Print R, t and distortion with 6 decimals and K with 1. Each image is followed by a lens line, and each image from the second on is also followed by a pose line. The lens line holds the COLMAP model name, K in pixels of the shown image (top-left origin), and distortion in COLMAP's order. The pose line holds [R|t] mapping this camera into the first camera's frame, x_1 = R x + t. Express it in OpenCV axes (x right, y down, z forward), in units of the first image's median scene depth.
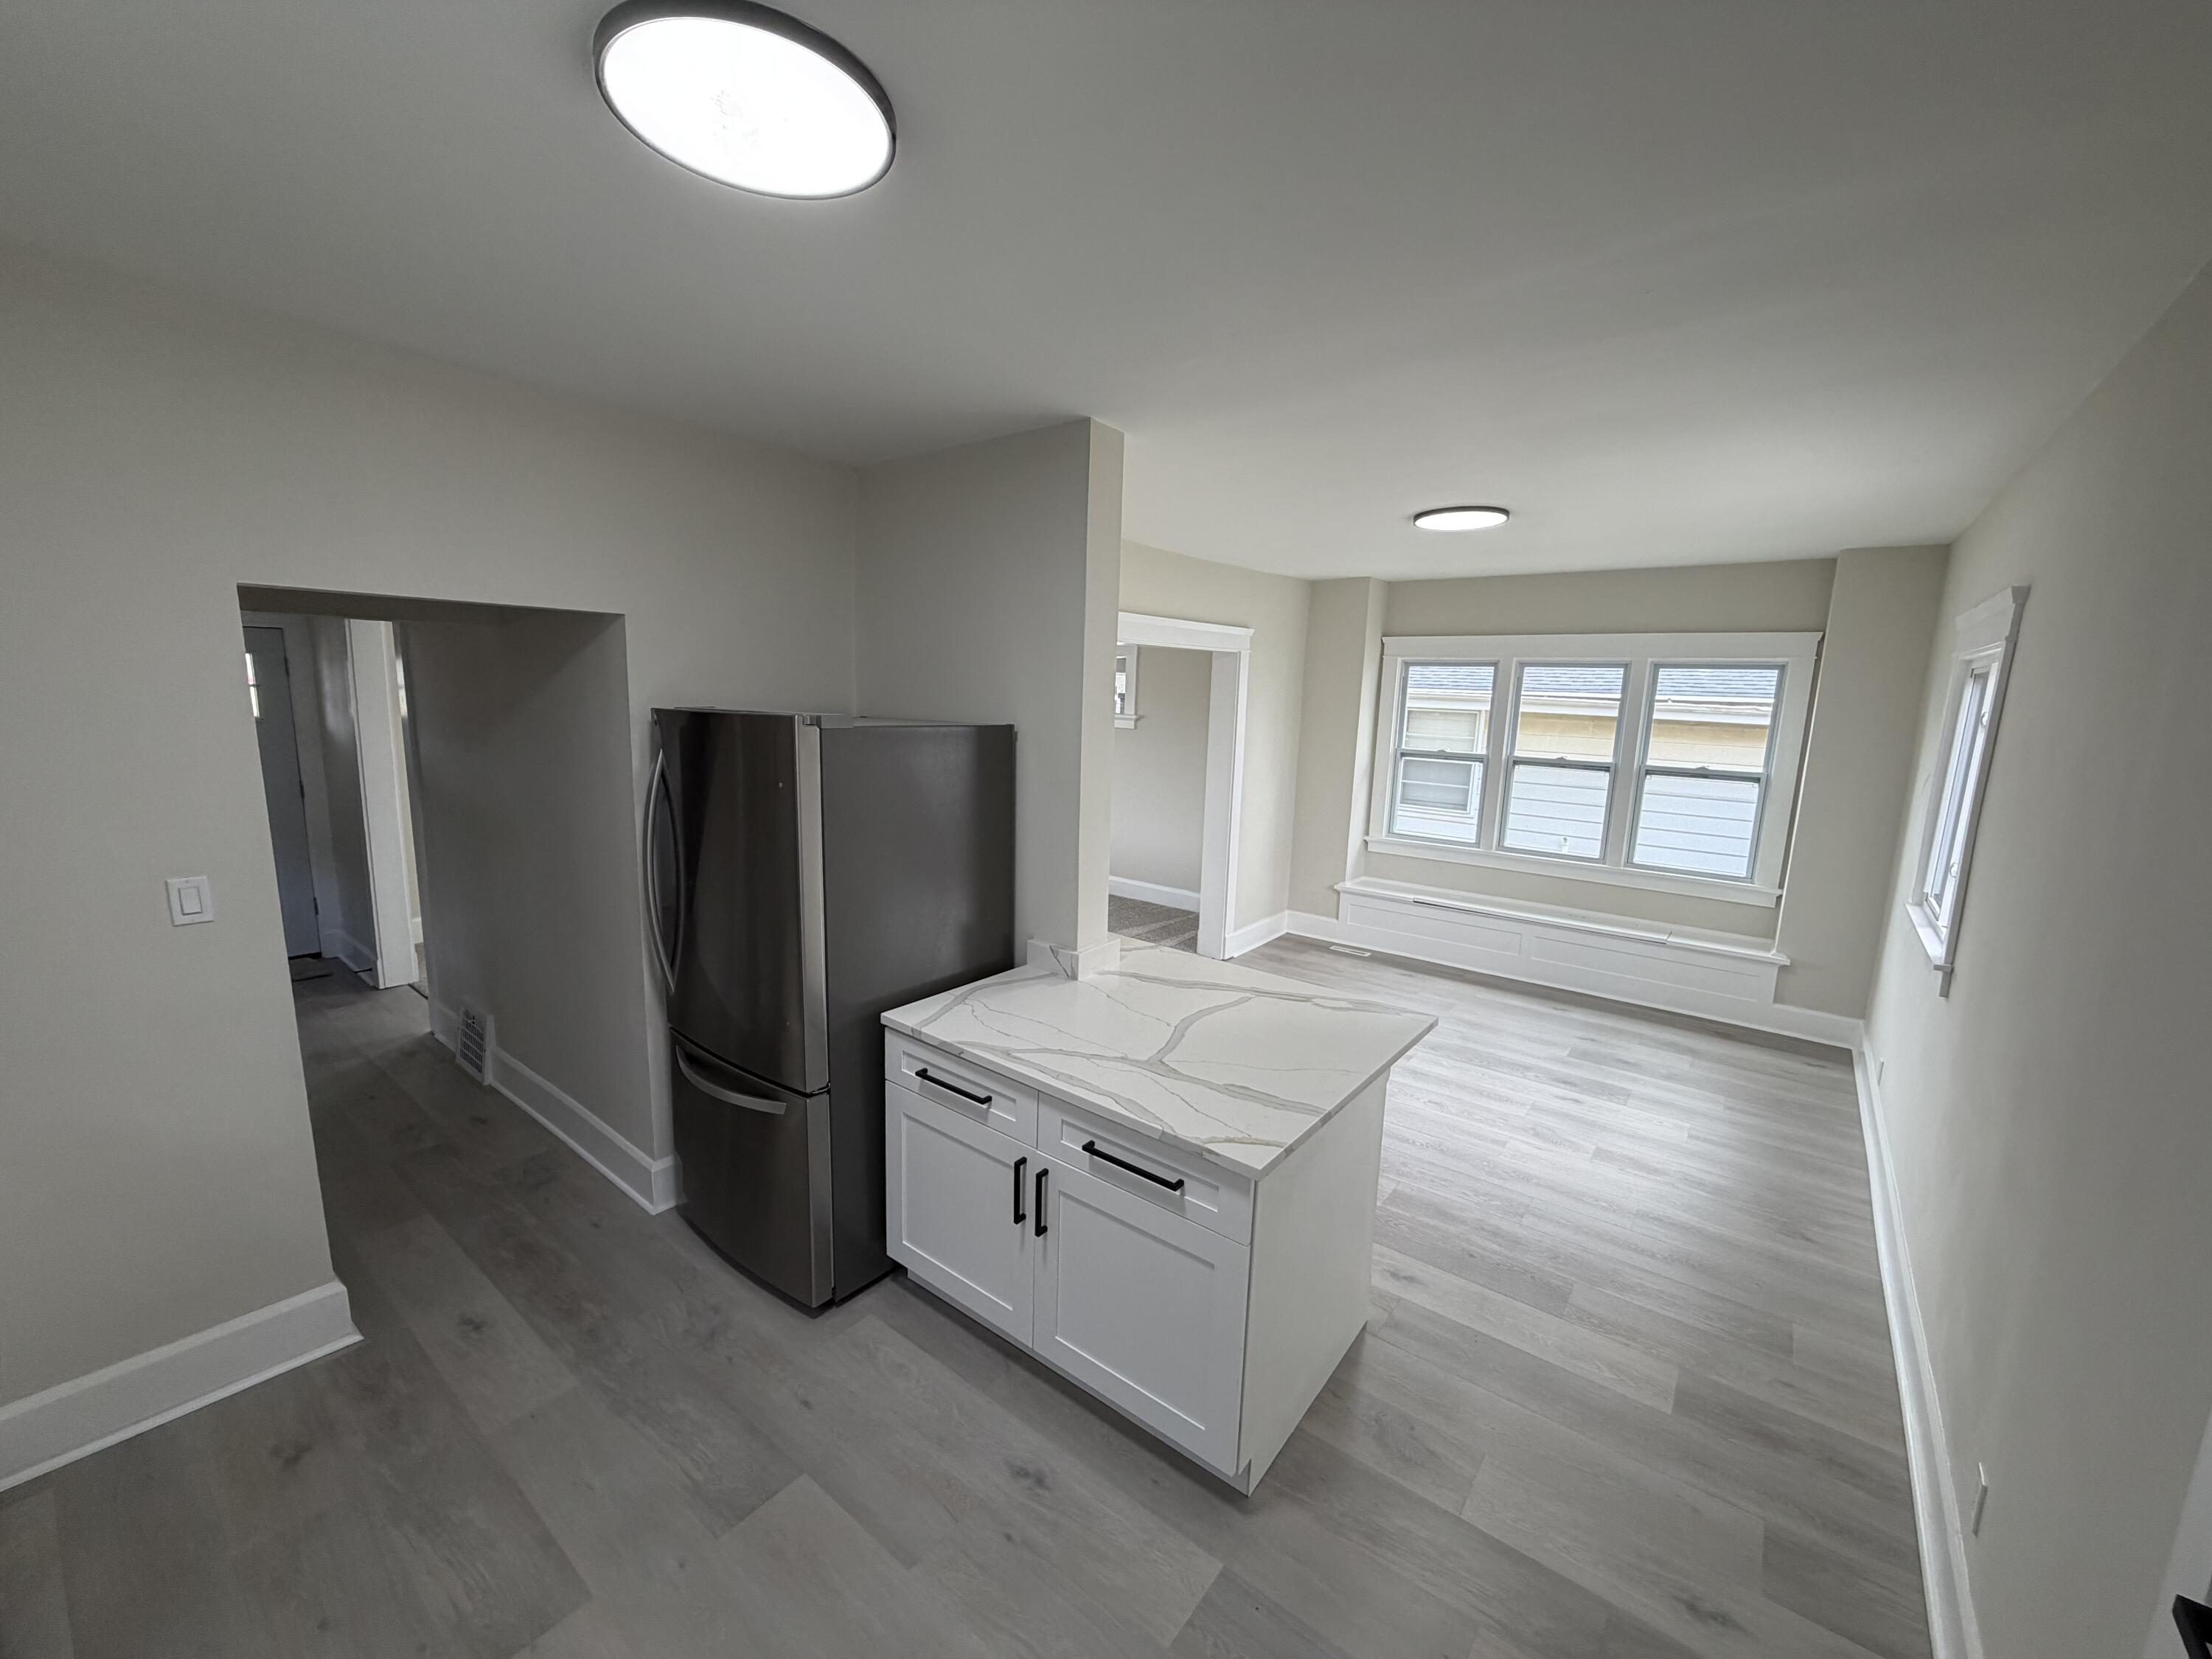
lens RADIAL K [[881.5, 0, 1097.6], [0, 881.5, 832.2], [0, 0, 1]] dist [-0.002847, 0.001055]
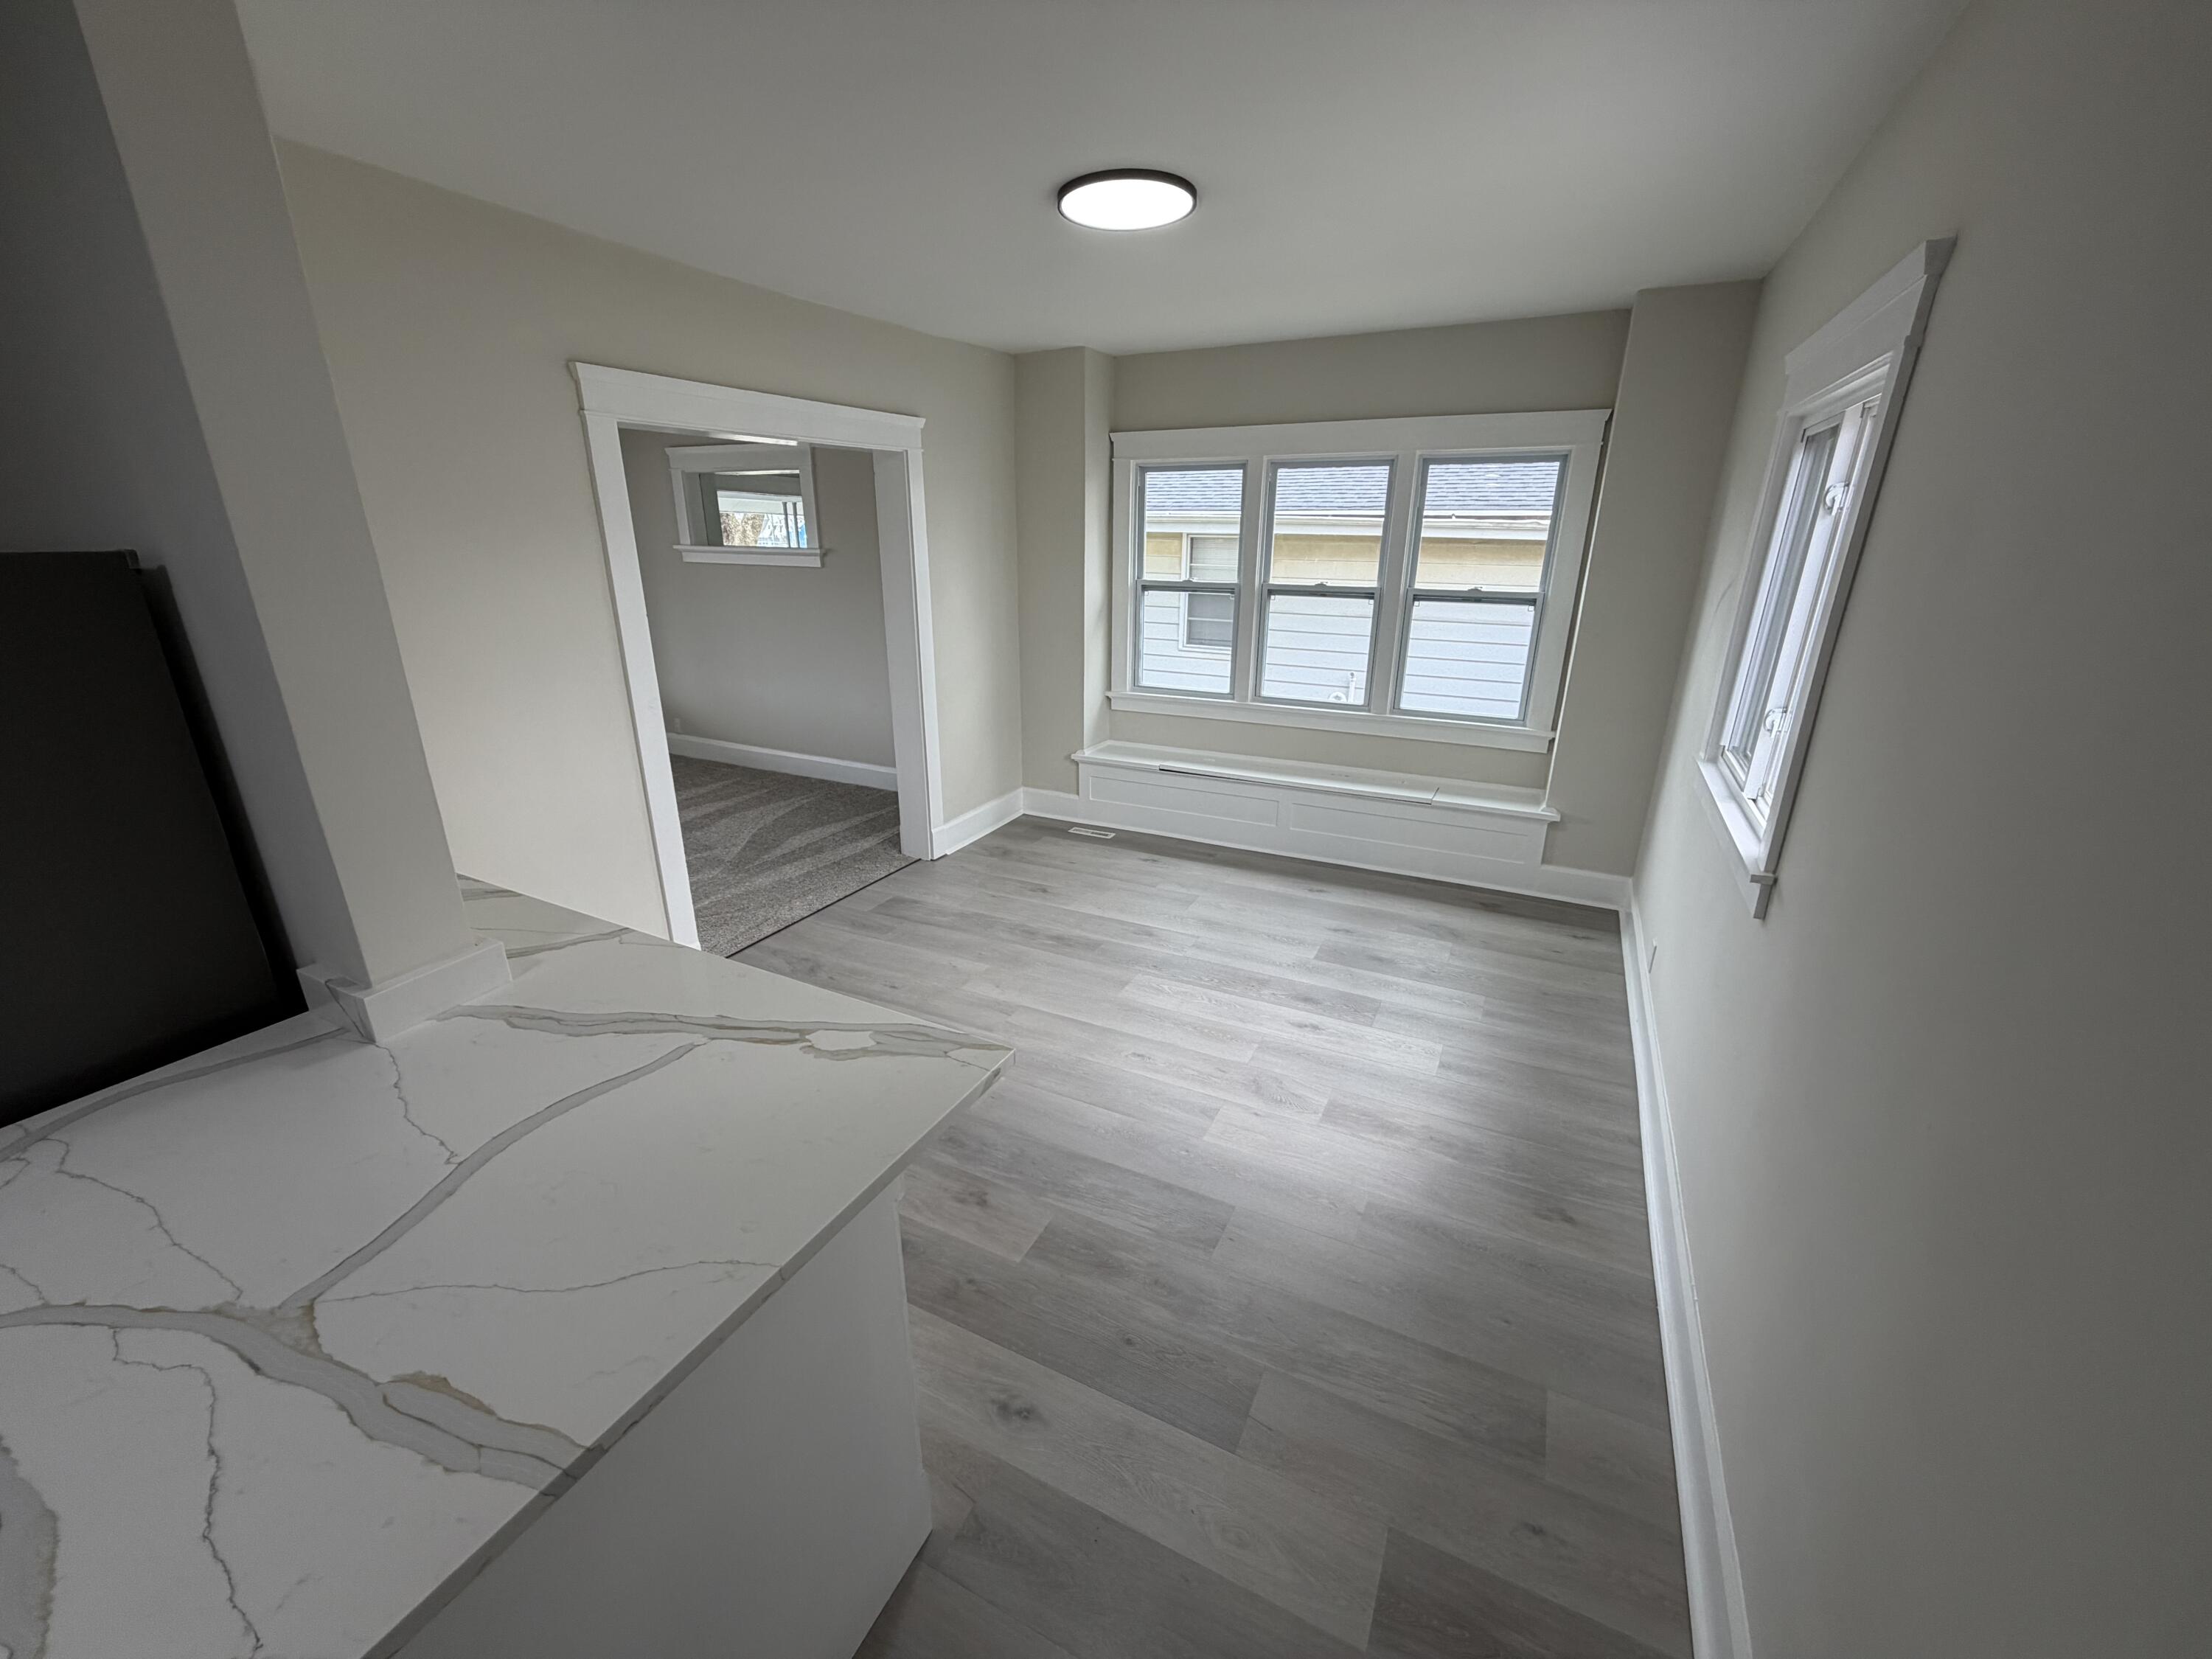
lens RADIAL K [[881.5, 0, 1100.7], [0, 881.5, 834.3], [0, 0, 1]] dist [-0.002847, 0.001055]
pose [[0.980126, -0.088649, 0.177469, 0.207138], [0.056681, 0.982449, 0.177711, -0.016726], [-0.190108, -0.164120, 0.967948, 0.268139]]
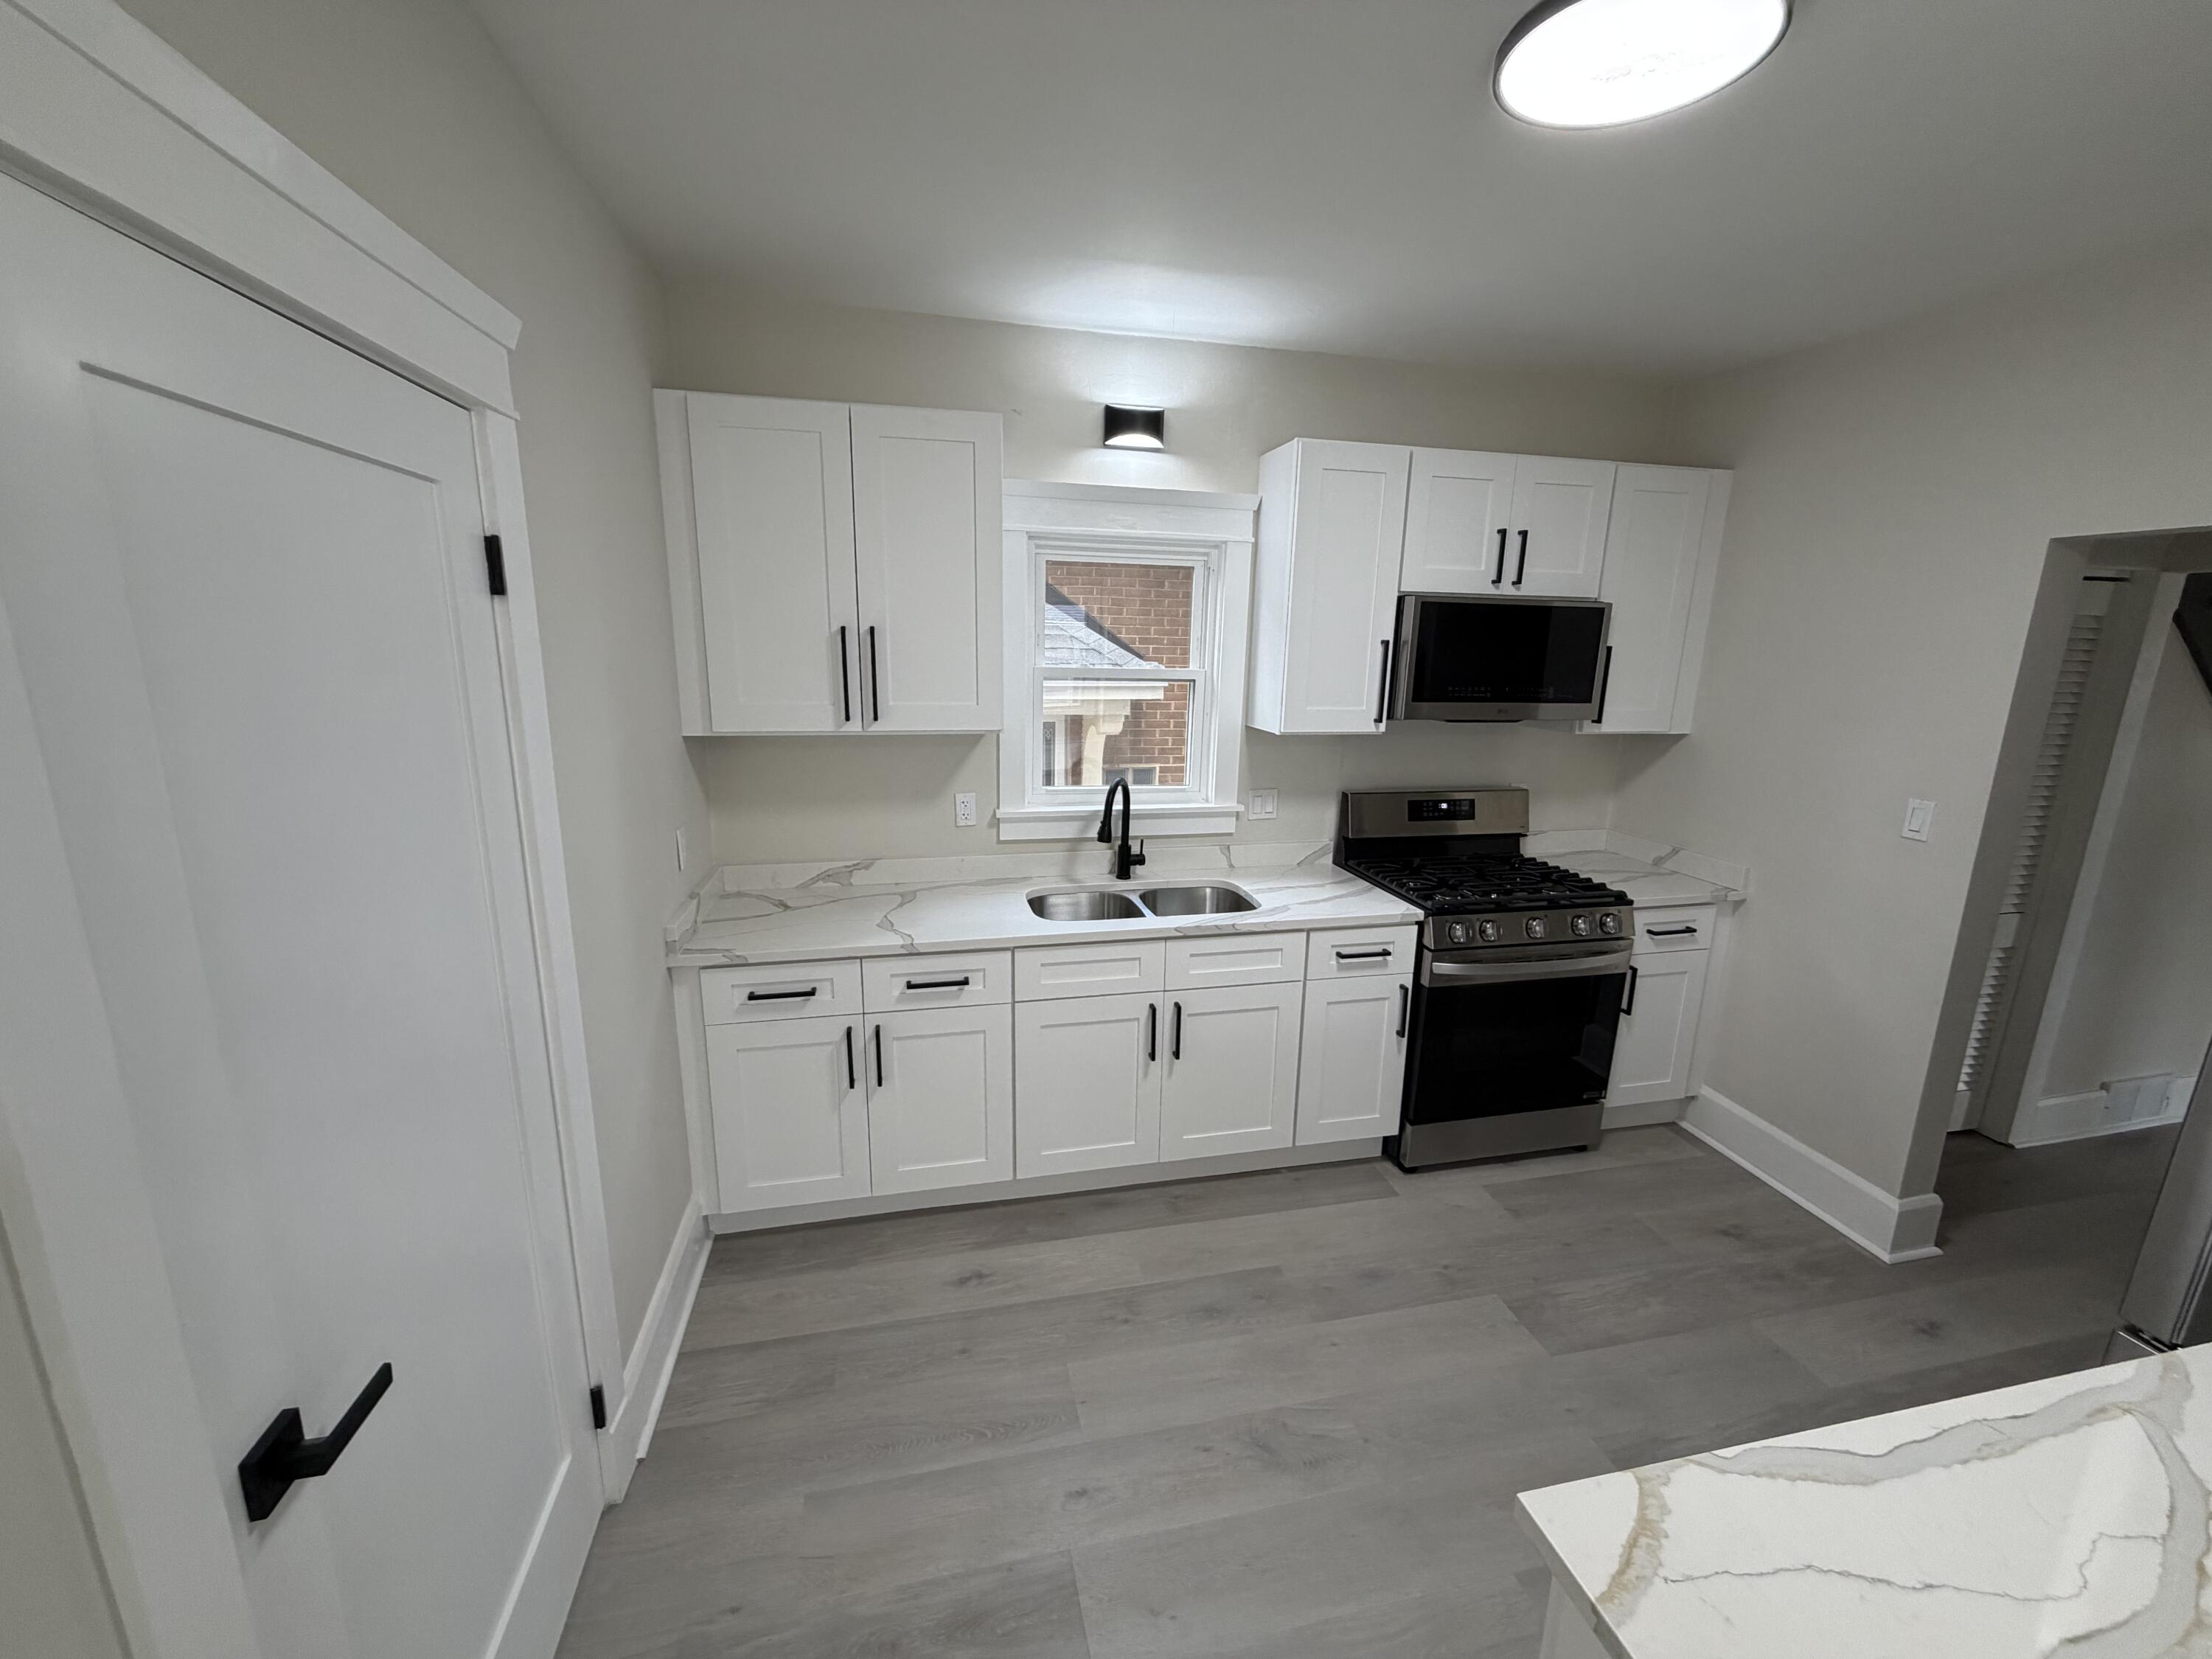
lens RADIAL K [[881.5, 0, 1107.8], [0, 881.5, 832.4], [0, 0, 1]] dist [-0.002847, 0.001055]
pose [[-0.627706, 0.127545, -0.767931, 0.266120], [-0.163801, 0.942759, 0.290473, -0.033831], [0.761022, 0.308119, -0.570883, 0.393558]]
